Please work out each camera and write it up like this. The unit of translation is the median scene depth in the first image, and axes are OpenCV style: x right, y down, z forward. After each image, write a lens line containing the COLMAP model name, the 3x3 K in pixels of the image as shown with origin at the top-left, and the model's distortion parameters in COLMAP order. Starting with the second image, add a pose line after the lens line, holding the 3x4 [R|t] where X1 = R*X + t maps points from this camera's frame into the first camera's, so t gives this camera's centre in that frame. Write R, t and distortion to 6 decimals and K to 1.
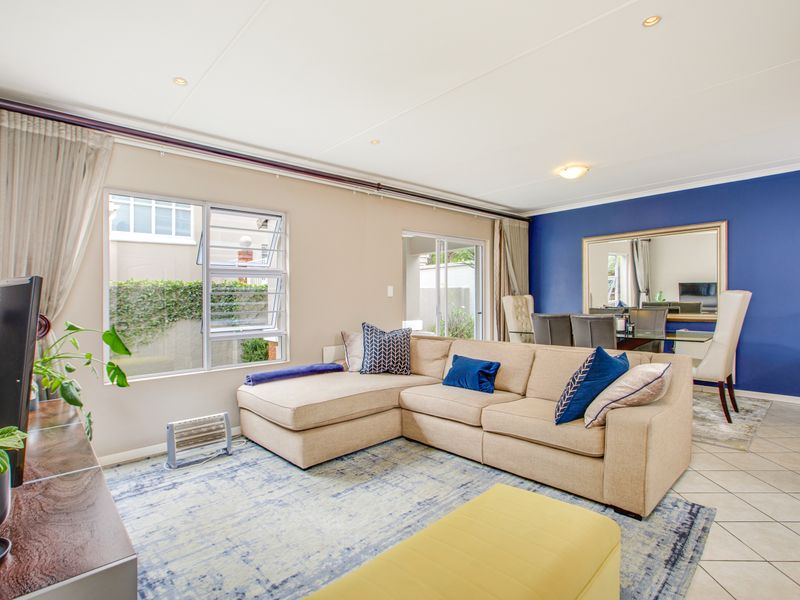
lens RADIAL K [[410.2, 0, 426.0], [0, 410.2, 299.2], [0, 0, 1]] dist [-0.003828, 0.012295]
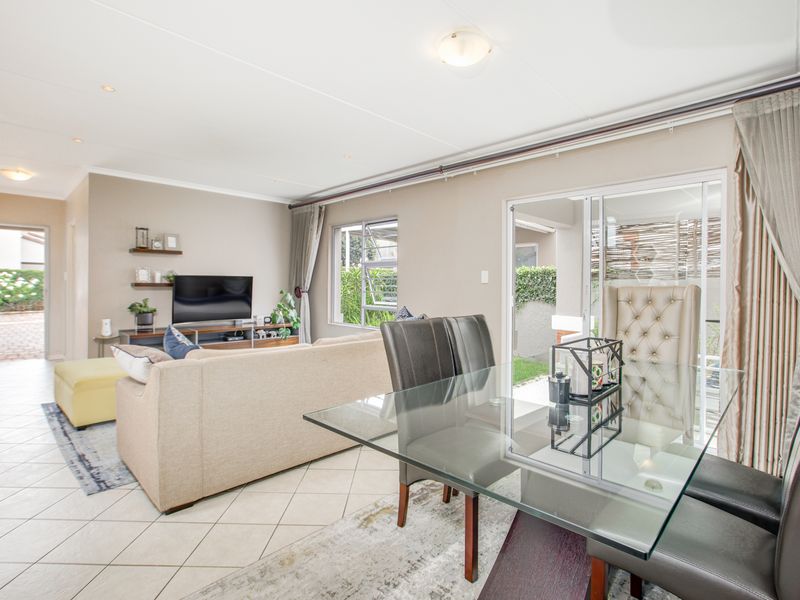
lens RADIAL K [[419.6, 0, 407.9], [0, 419.6, 295.7], [0, 0, 1]] dist [-0.014193, -0.000642]
pose [[-0.008077, 0.041209, -0.999118, 1.700981], [-0.015624, 0.999023, 0.041331, -0.029284], [0.999845, 0.015944, -0.007425, 1.794490]]
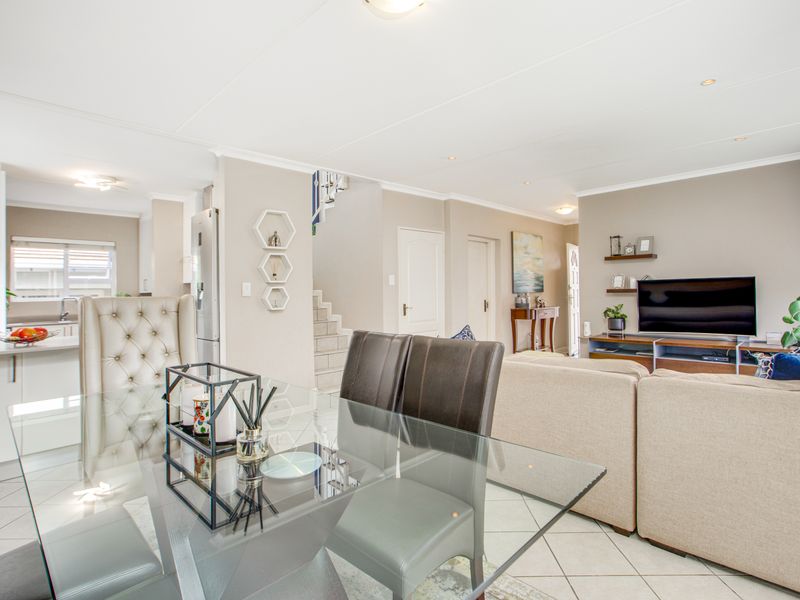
lens RADIAL K [[405.4, 0, 391.5], [0, 405.4, 275.5], [0, 0, 1]] dist [0.000431, 0.000140]
pose [[-0.999392, 0.034752, -0.002920, 0.758365], [0.034838, 0.998657, -0.038346, -0.016302], [0.001584, -0.038425, -0.999260, 2.575400]]
